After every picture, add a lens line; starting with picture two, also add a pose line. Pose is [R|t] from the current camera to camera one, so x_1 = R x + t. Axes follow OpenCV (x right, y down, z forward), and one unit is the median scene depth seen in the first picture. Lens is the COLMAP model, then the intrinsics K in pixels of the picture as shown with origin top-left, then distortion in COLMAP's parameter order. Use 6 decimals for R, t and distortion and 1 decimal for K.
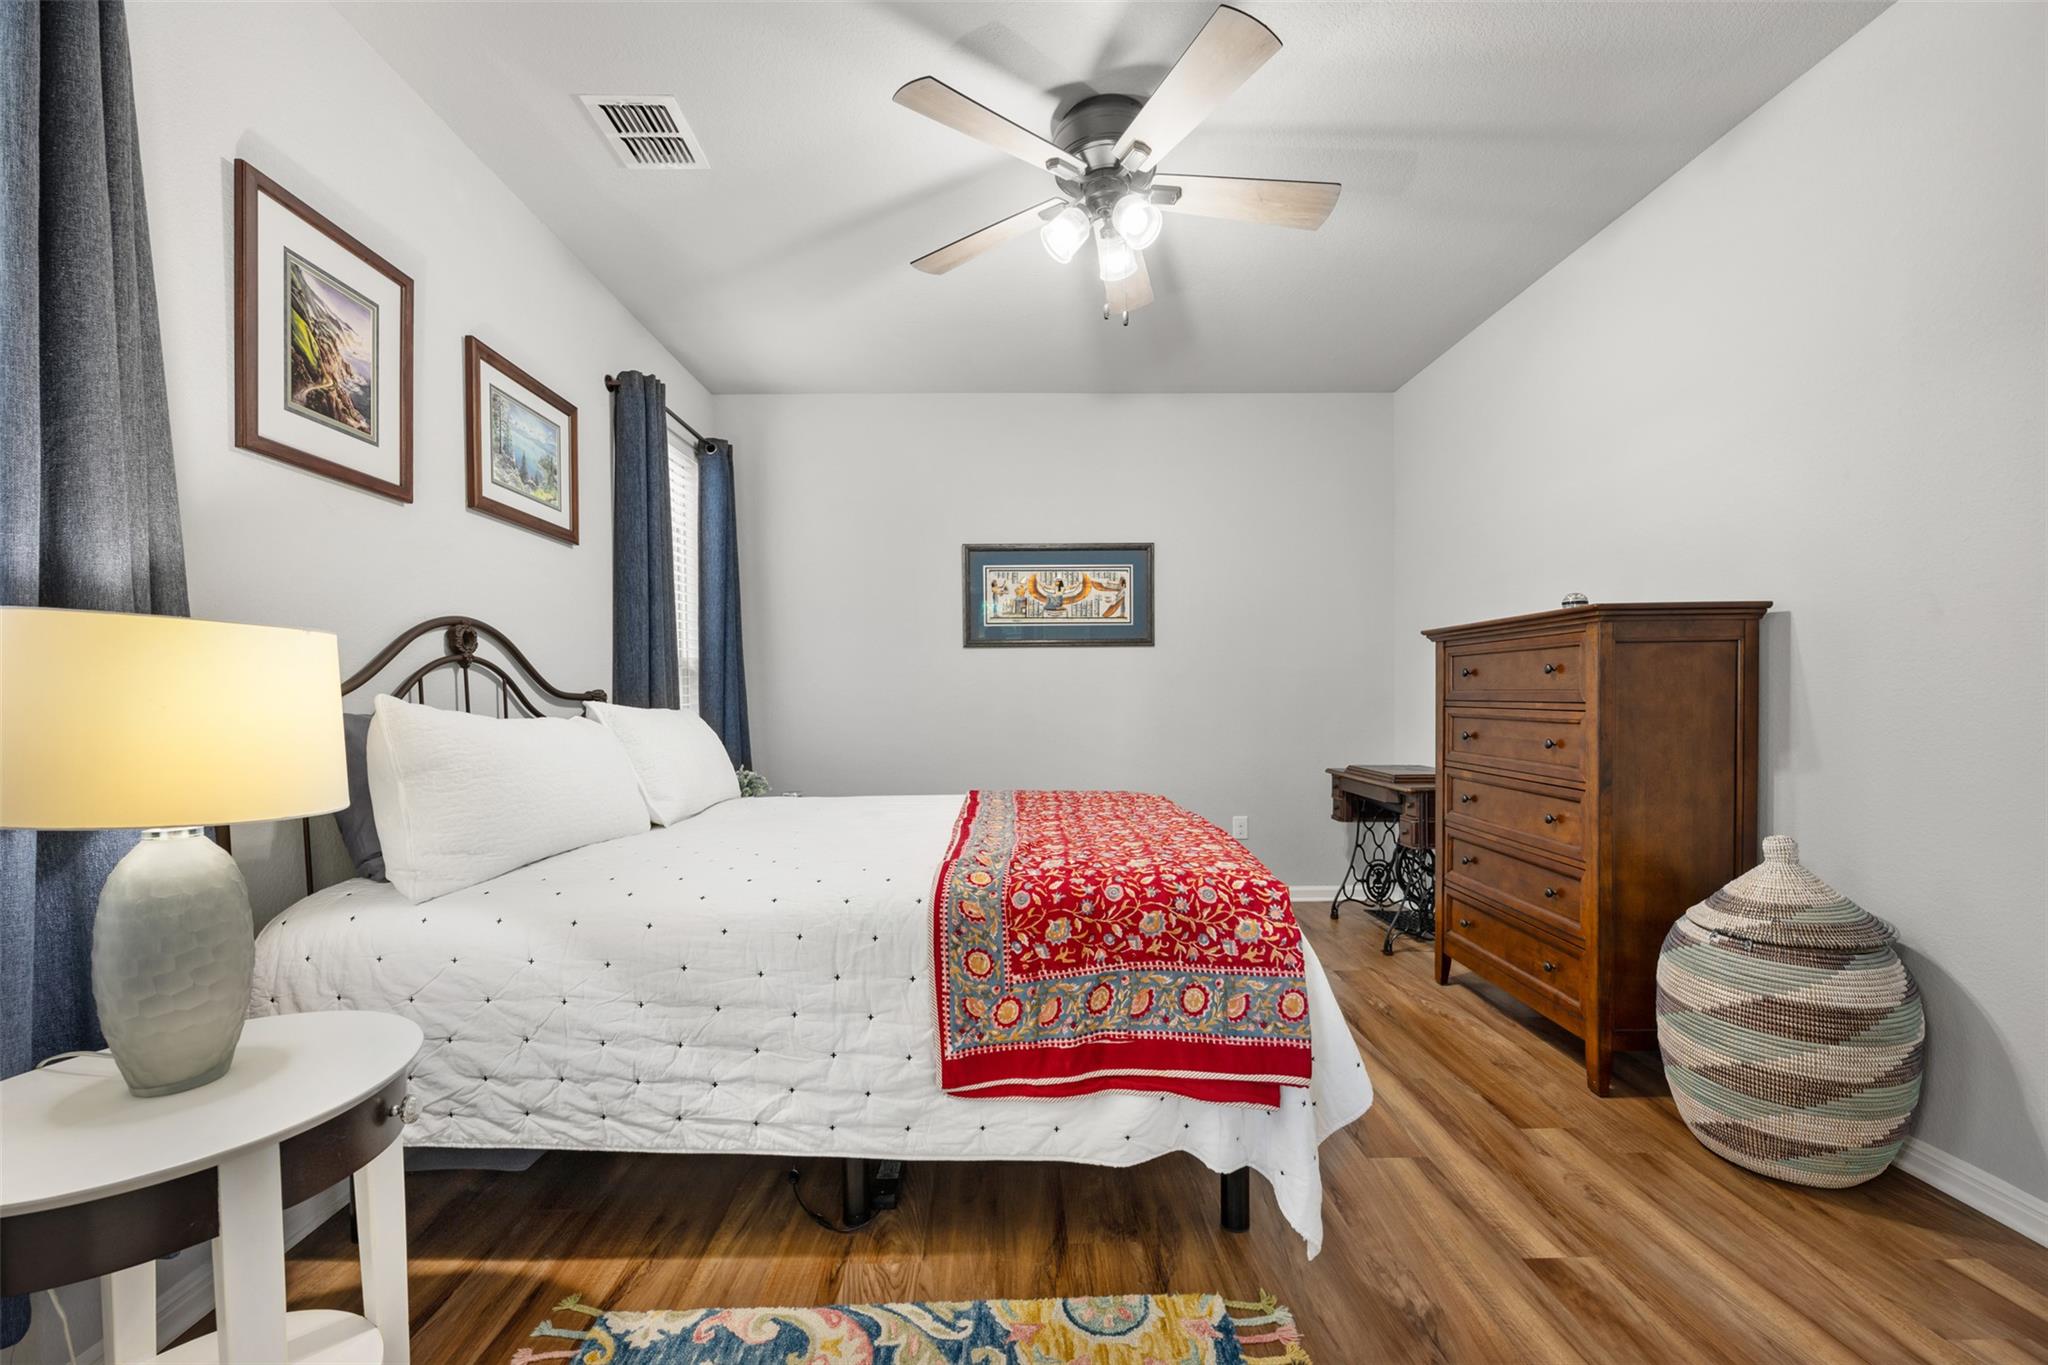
lens RADIAL K [[822.1, 0, 1019.7], [0, 822.1, 715.9], [0, 0, 1]] dist [-0.000079, 0.000110]
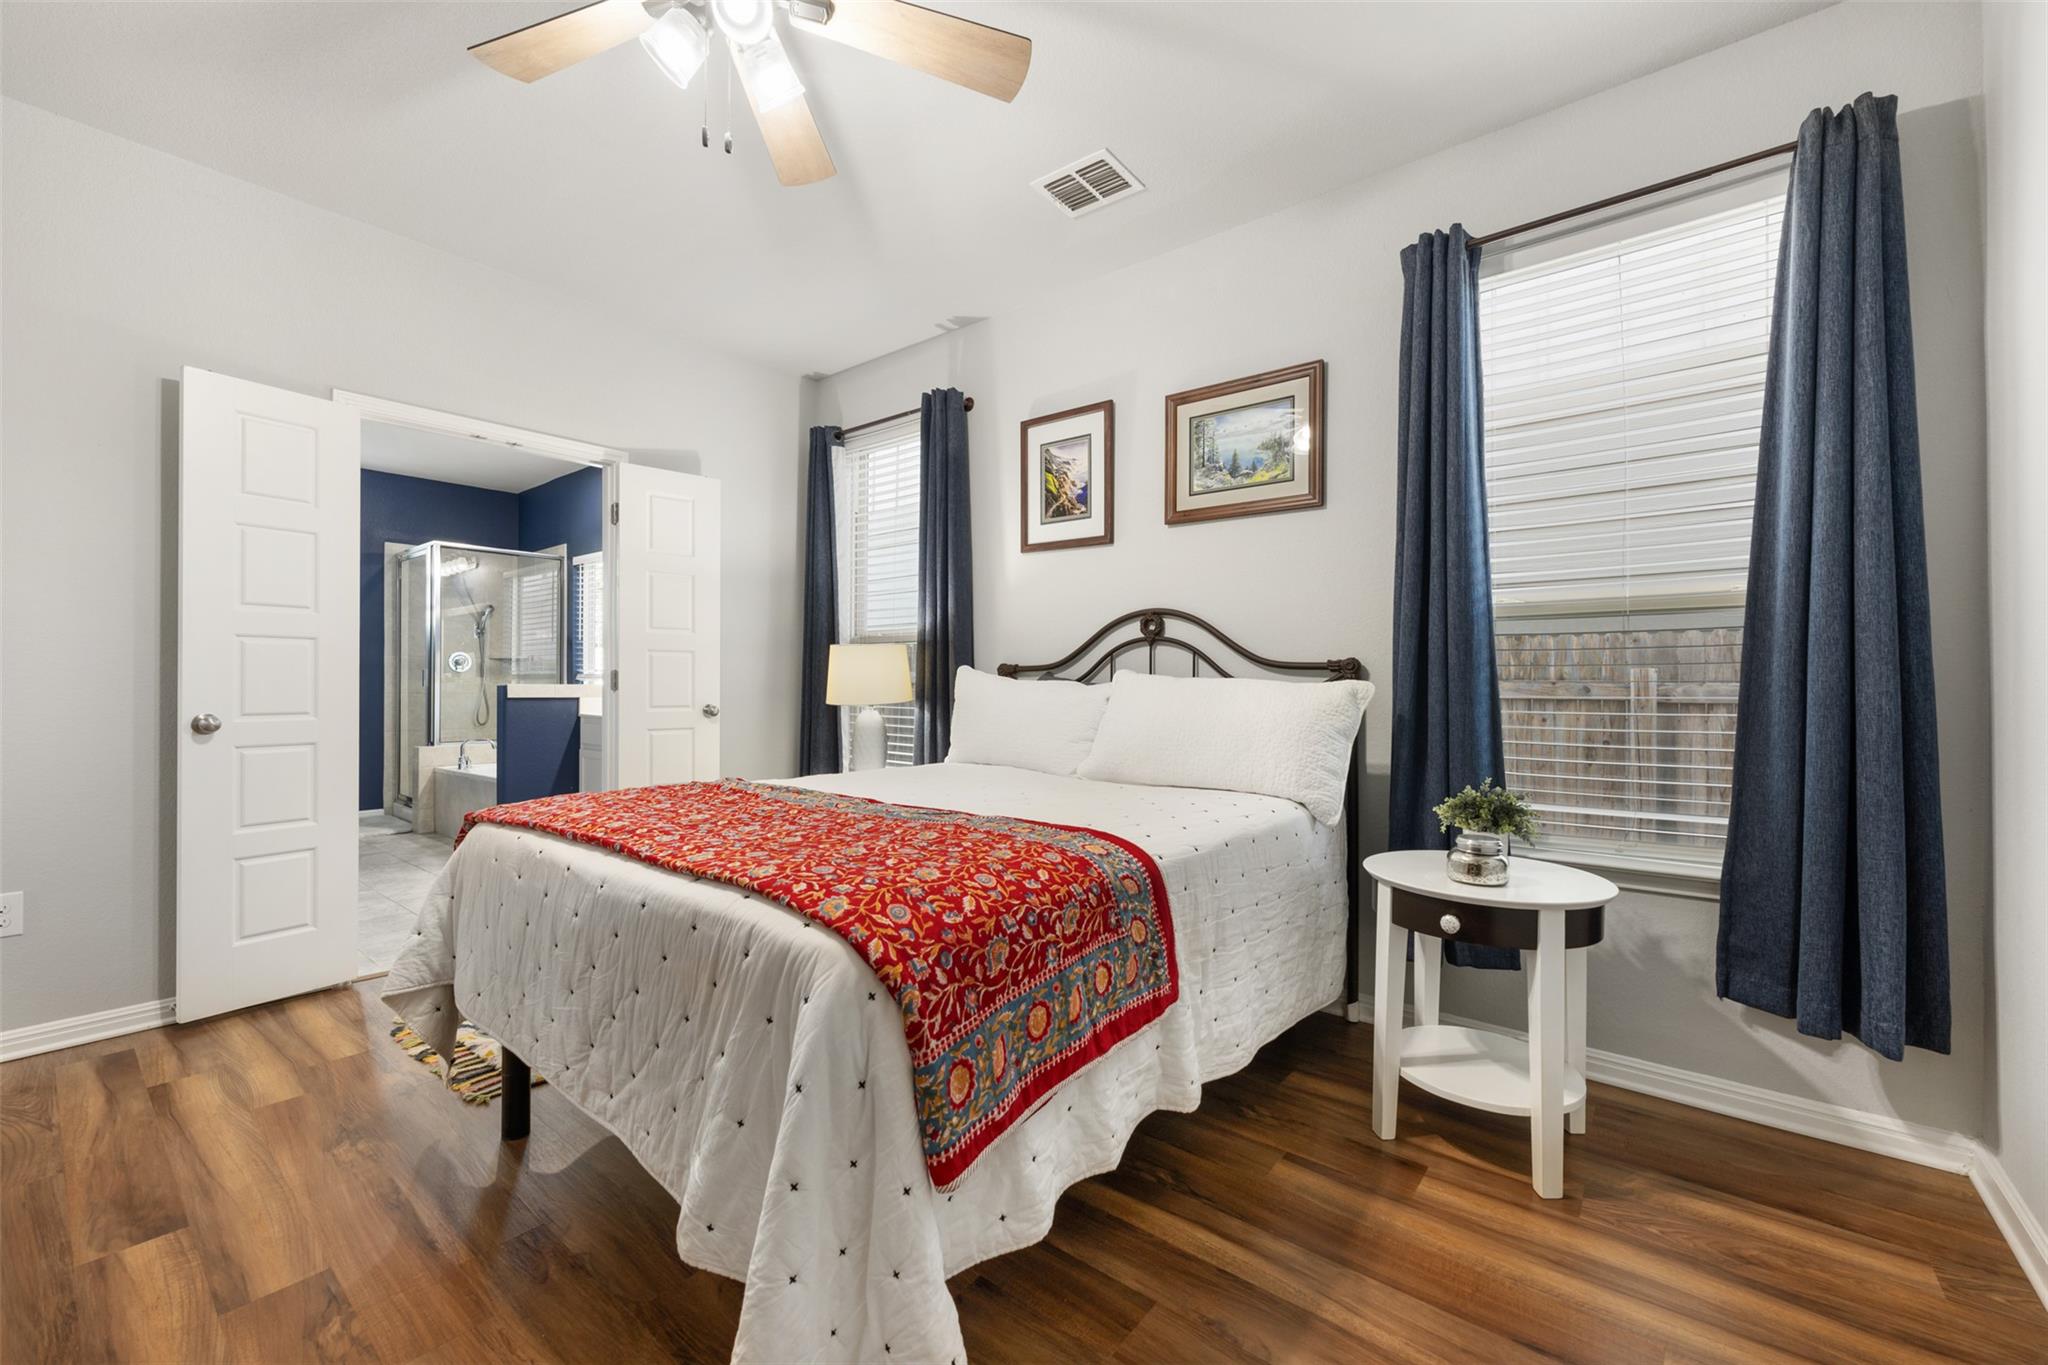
lens RADIAL K [[812.2, 0, 1016.1], [0, 812.2, 688.5], [0, 0, 1]] dist [-0.001278, 0.000205]
pose [[-0.647830, 0.011775, -0.761694, 0.598314], [-0.020269, 0.999260, 0.032687, -0.031316], [0.761515, 0.036614, -0.647112, 2.013295]]
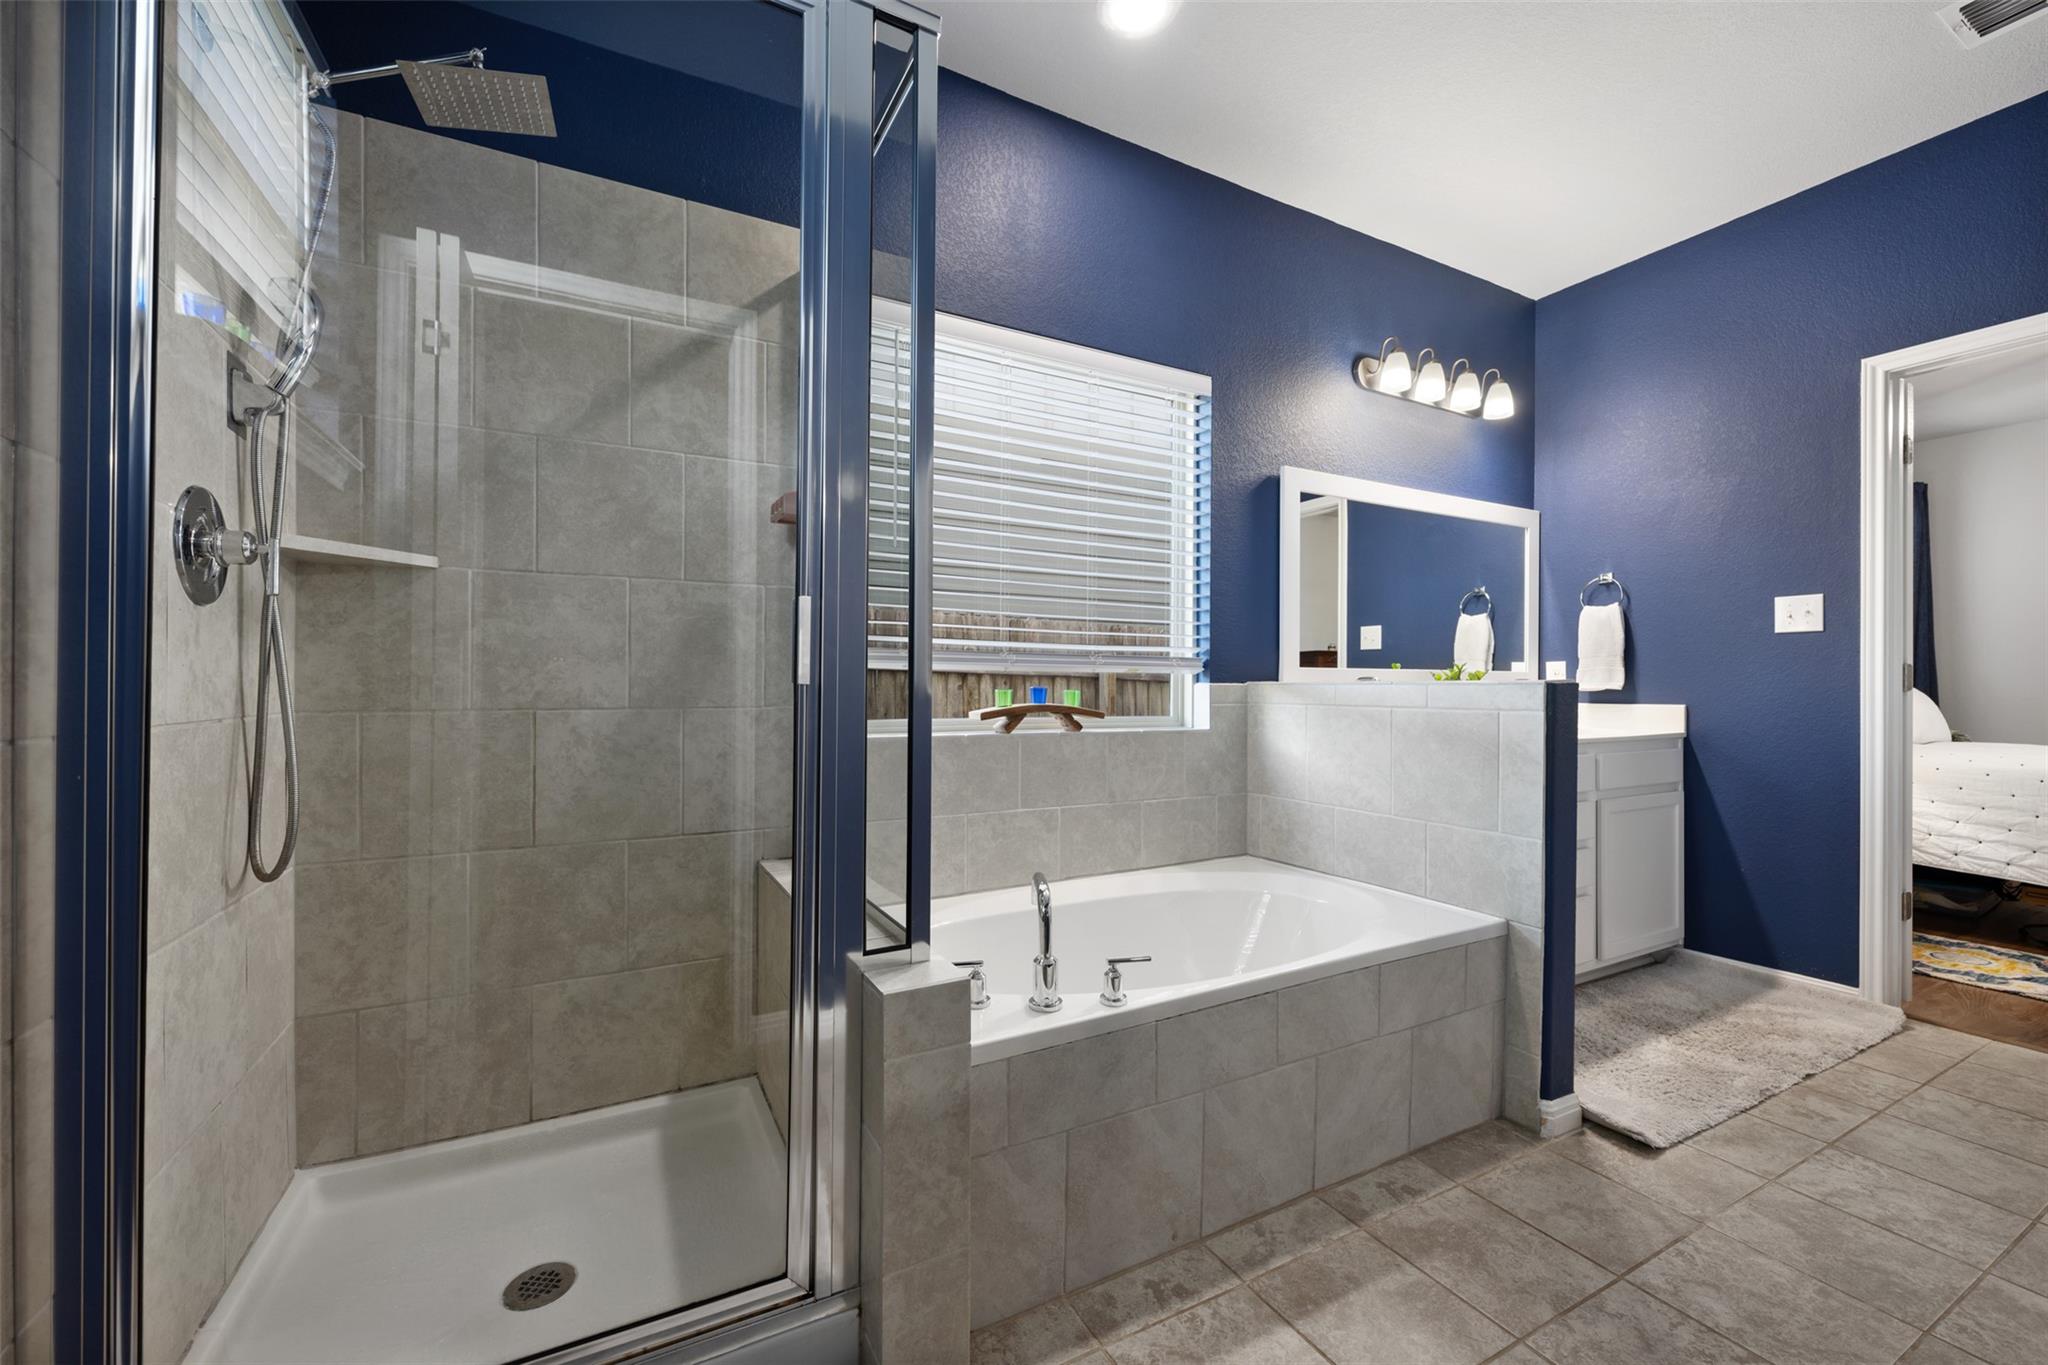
lens RADIAL K [[812.2, 0, 1016.1], [0, 812.2, 688.5], [0, 0, 1]] dist [-0.001278, 0.000205]
pose [[0.451163, 0.014988, -0.892316, 0.320625], [-0.038262, 0.999264, -0.002561, 0.108147], [0.891621, 0.035297, 0.451405, -1.846551]]
